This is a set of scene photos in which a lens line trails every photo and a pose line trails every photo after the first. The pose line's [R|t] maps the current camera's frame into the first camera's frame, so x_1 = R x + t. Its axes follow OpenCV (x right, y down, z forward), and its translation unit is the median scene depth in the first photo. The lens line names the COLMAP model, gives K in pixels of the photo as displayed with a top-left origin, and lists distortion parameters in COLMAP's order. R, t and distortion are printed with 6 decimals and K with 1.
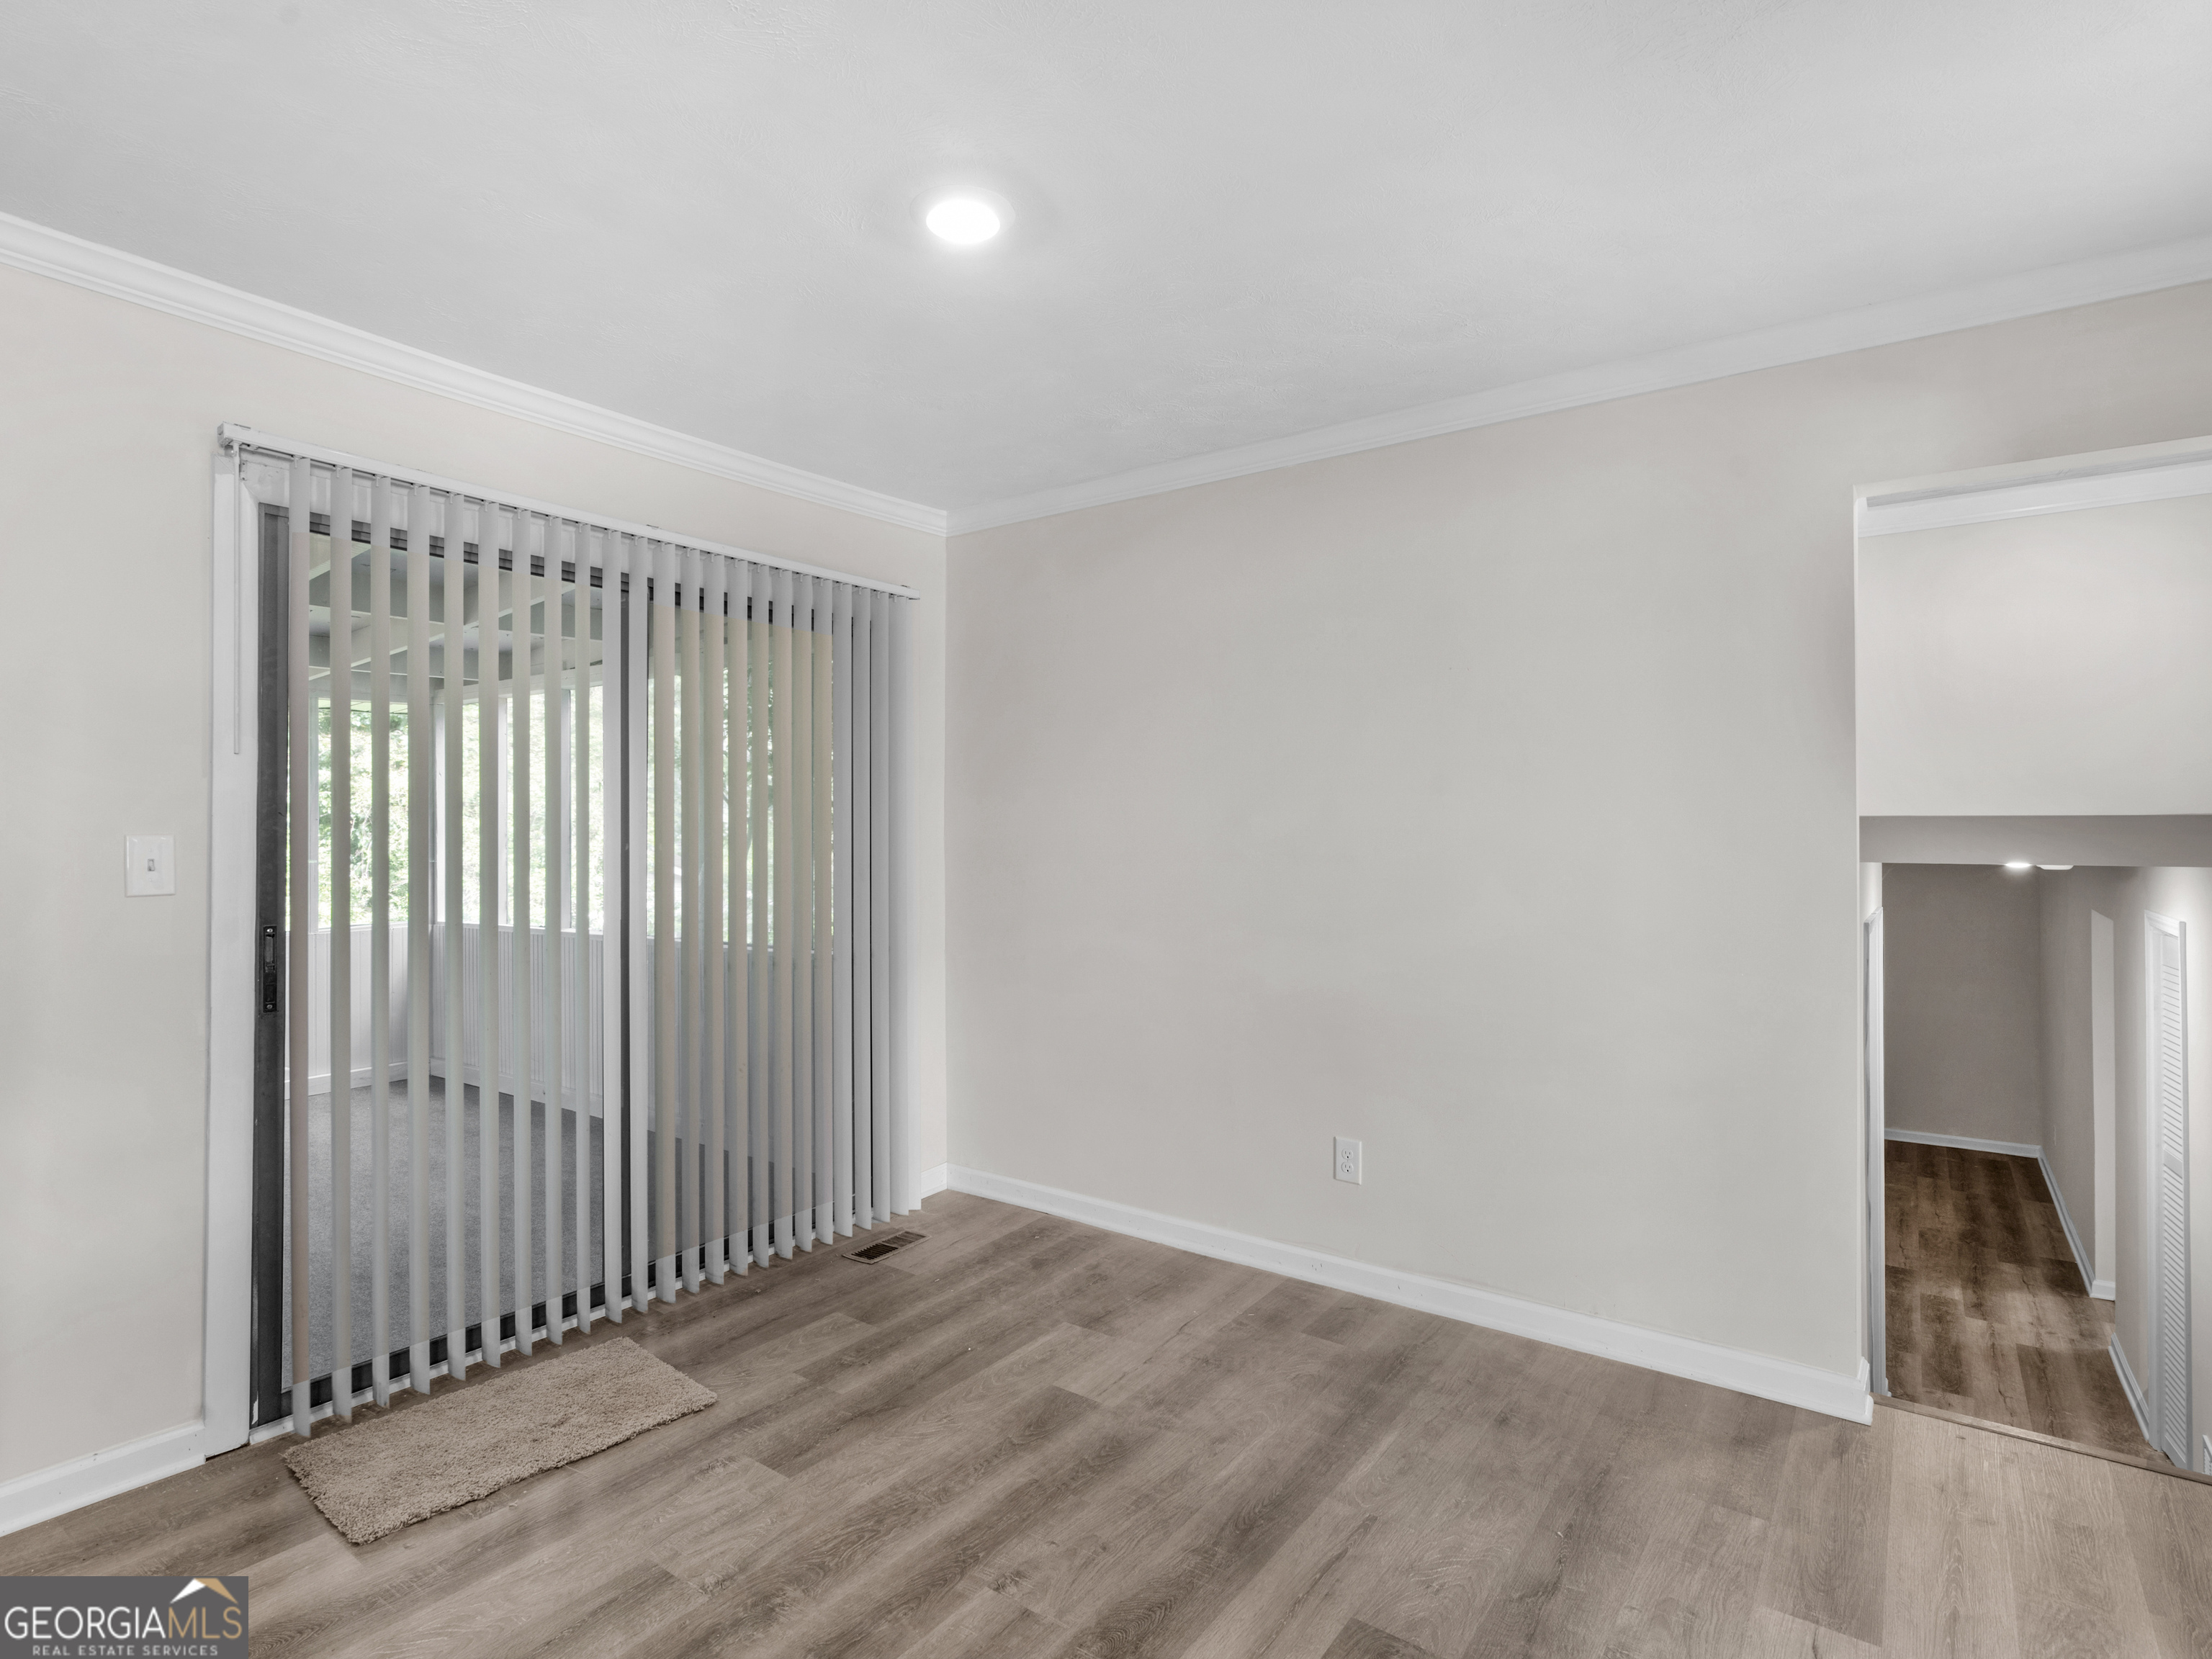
lens RADIAL K [[1137.9, 0, 1136.5], [0, 1137.9, 827.6], [0, 0, 1]] dist [-0.001396, -0.000455]
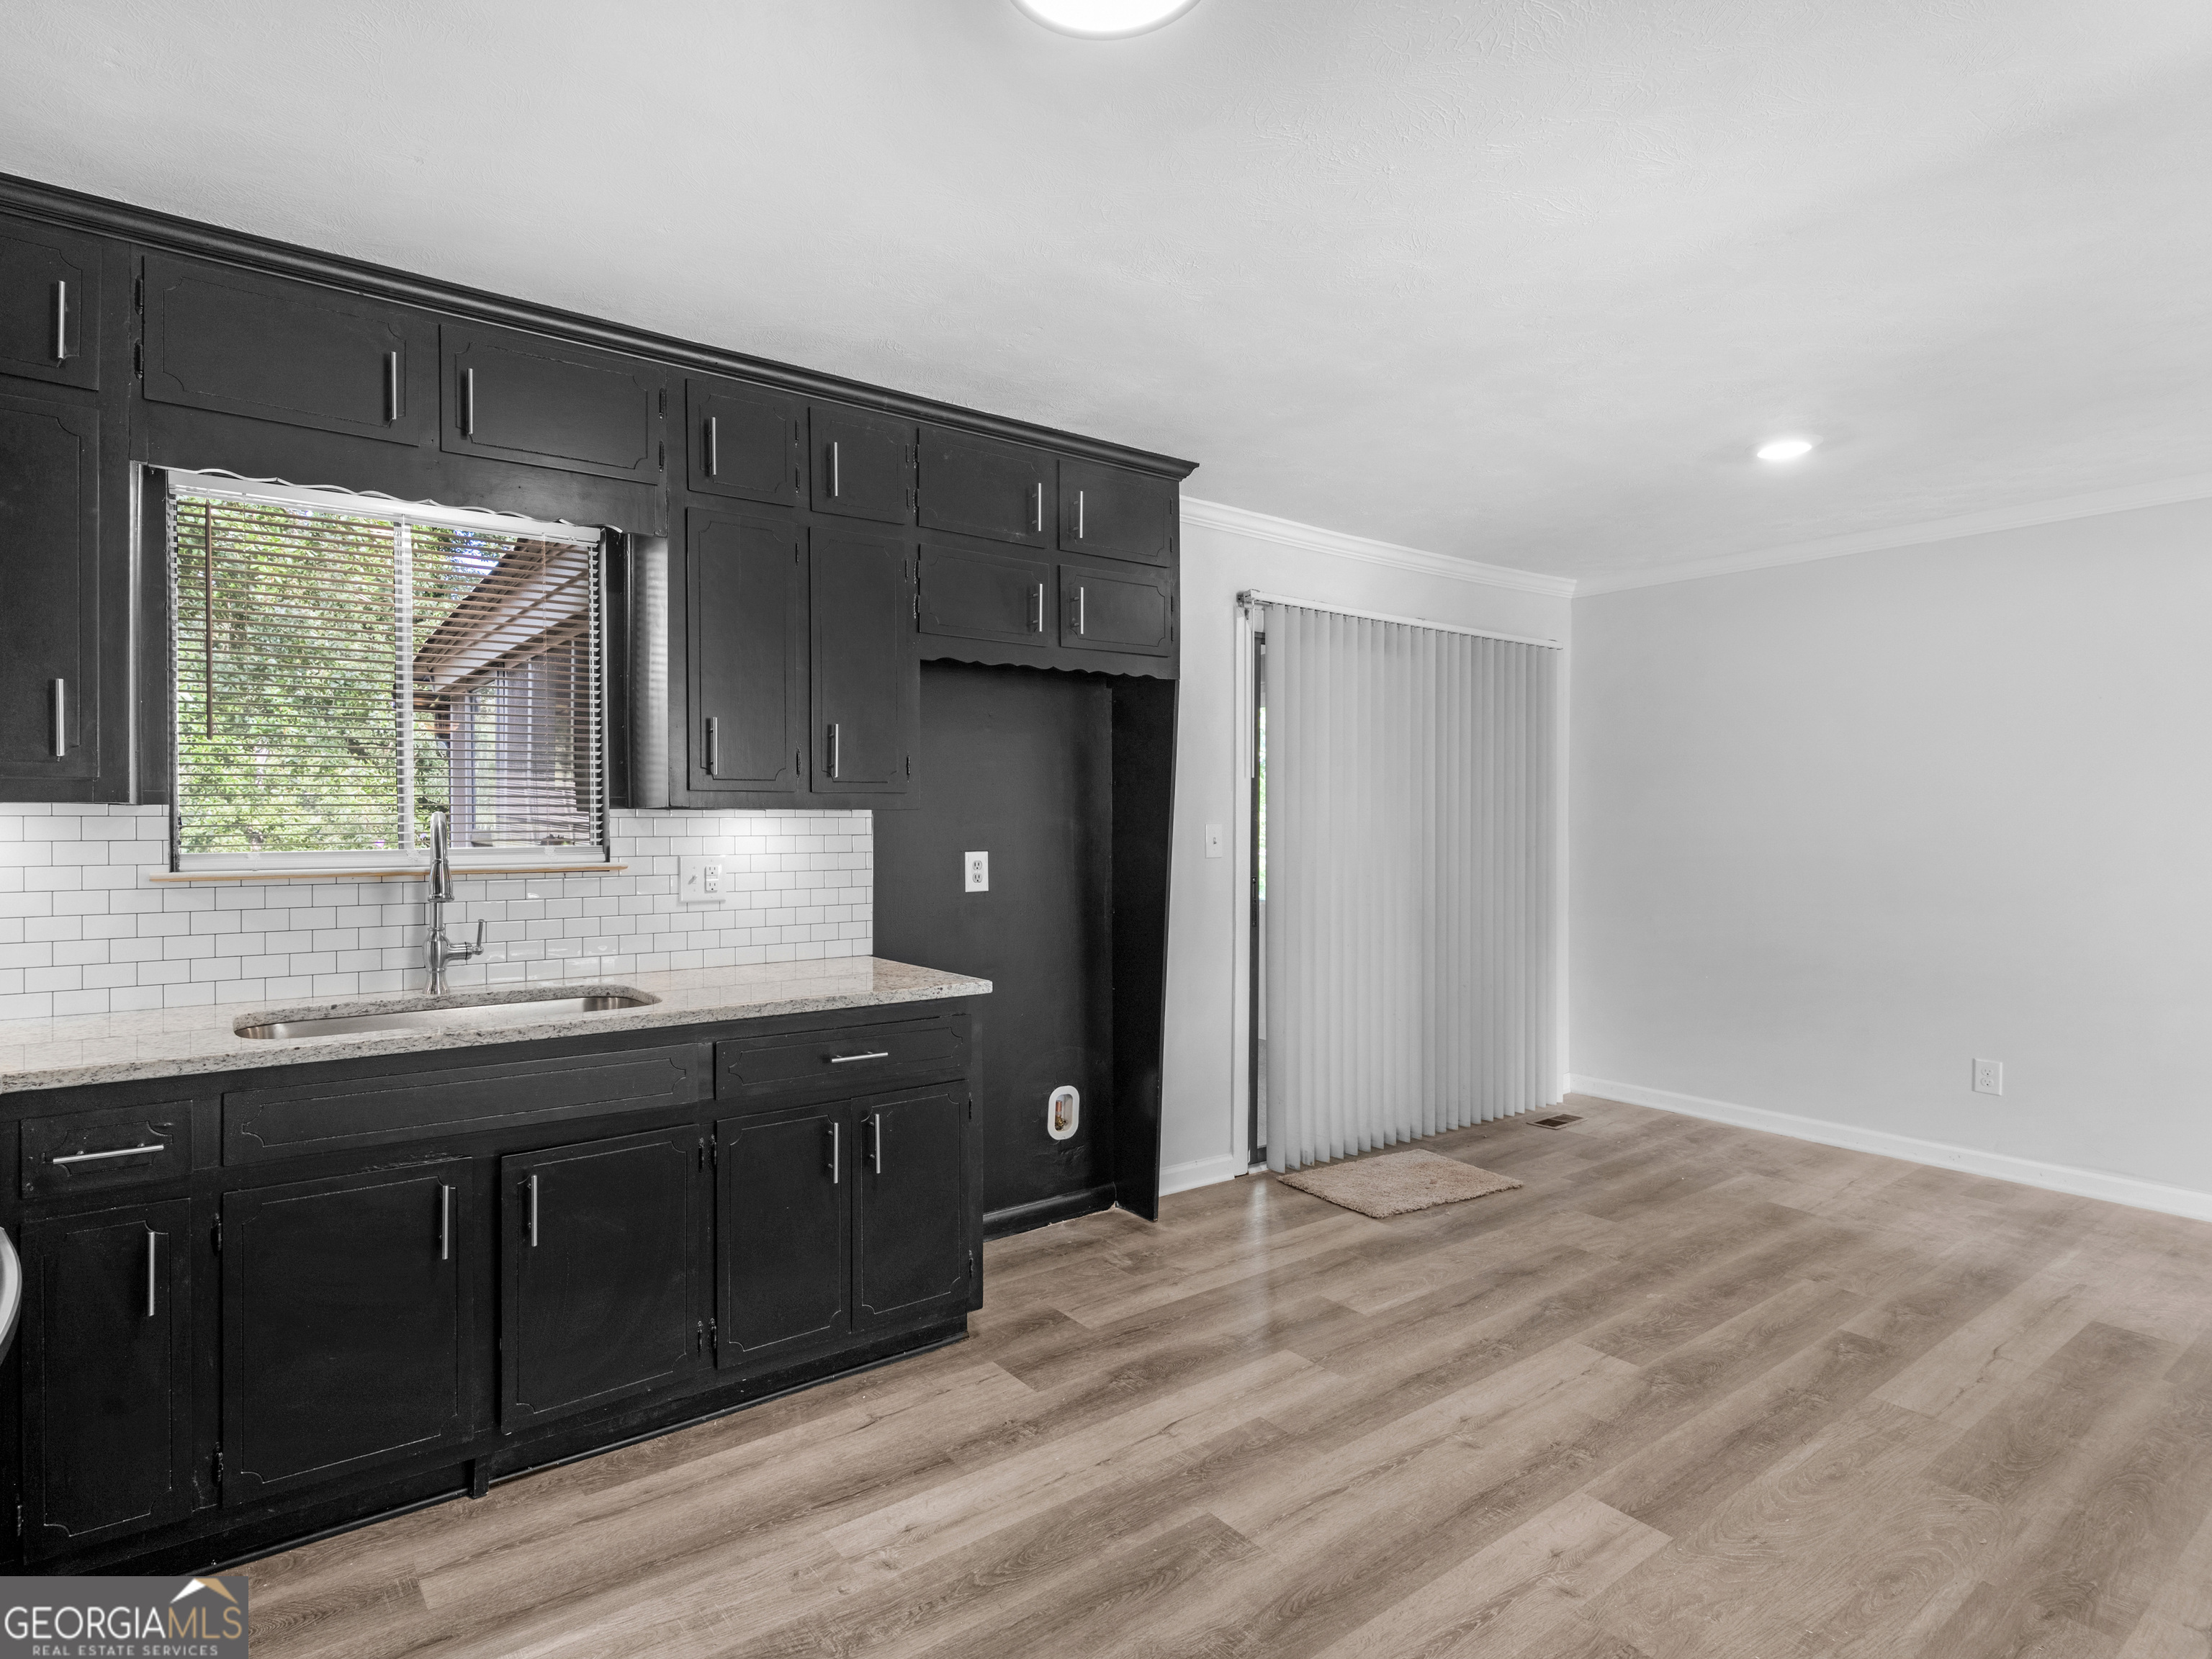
lens RADIAL K [[1077.8, 0, 1106.0], [0, 1077.8, 829.5], [0, 0, 1]] dist [0.000492, -0.001388]
pose [[0.937530, 0.003018, -0.347893, -0.387625], [0.000513, 0.999949, 0.010058, -0.002574], [0.347905, -0.009608, 0.937480, -0.586343]]
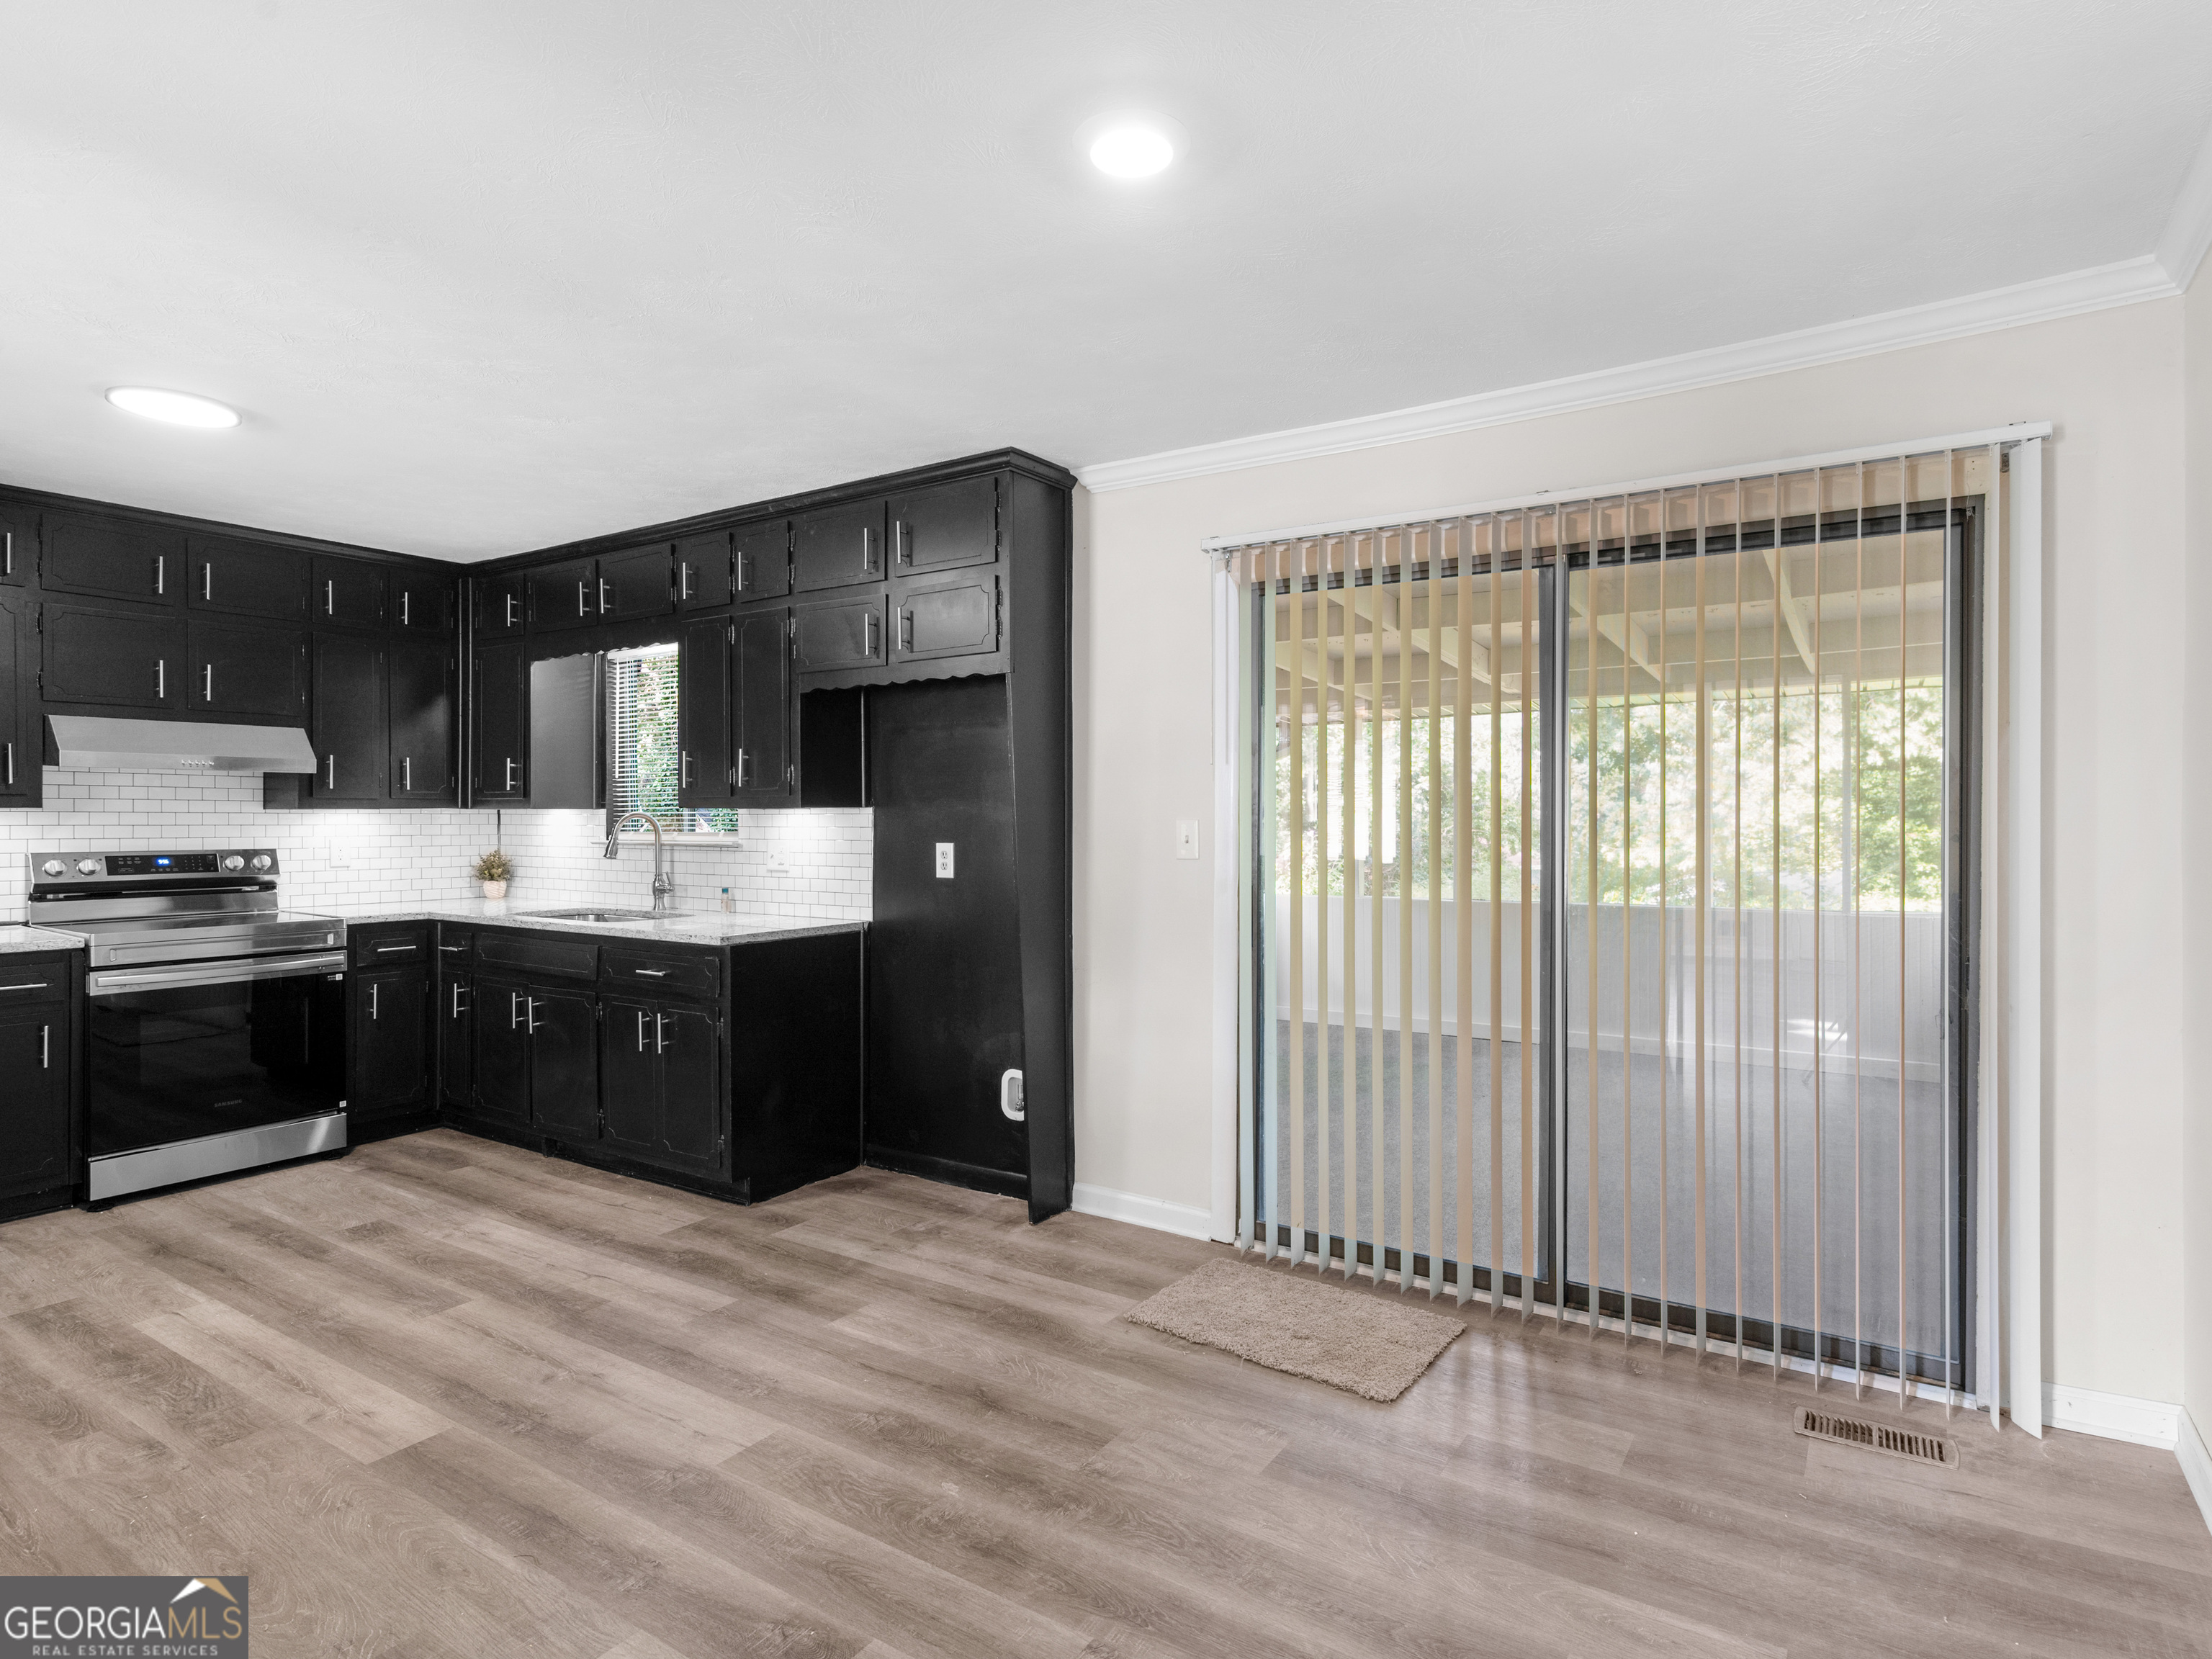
lens RADIAL K [[1107.9, 0, 1106.0], [0, 1107.9, 829.5], [0, 0, 1]] dist [-0.000495, 0.000180]
pose [[0.060984, 0.015125, -0.998024, 0.545566], [0.003599, 0.999875, 0.015373, -0.004479], [0.998132, -0.004530, 0.060922, 0.687114]]
